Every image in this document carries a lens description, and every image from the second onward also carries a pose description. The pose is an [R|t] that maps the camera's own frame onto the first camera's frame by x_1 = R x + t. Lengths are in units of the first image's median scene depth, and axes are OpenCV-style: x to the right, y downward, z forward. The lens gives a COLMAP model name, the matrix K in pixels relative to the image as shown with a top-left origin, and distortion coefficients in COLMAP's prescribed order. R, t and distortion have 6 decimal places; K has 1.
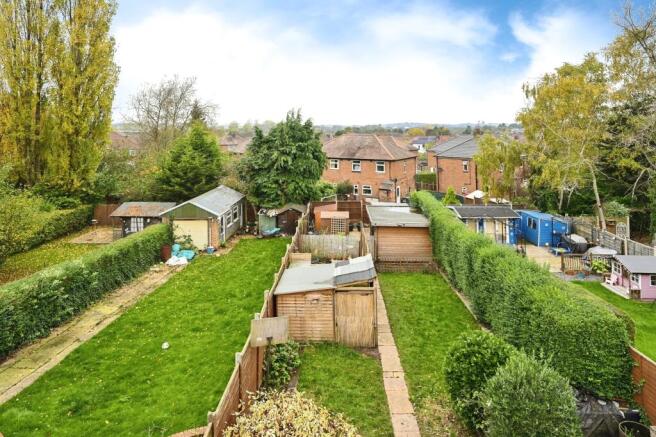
lens RADIAL K [[396.0, 0, 327.2], [0, 396.0, 218.3], [0, 0, 1]] dist [-0.002916, -0.000469]
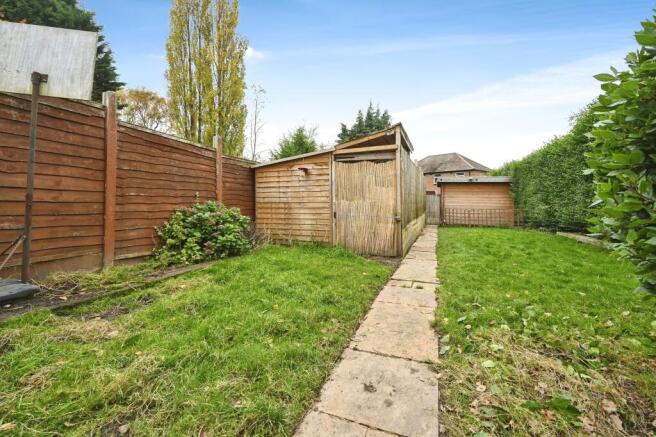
lens RADIAL K [[269.2, 0, 328.7], [0, 269.2, 220.8], [0, 0, 1]] dist [0.000061, 0.000138]
pose [[0.940835, 0.035285, -0.337022, 0.195320], [-0.069900, 0.993383, -0.091128, 0.393065], [0.331577, 0.109294, 0.937076, 0.748329]]
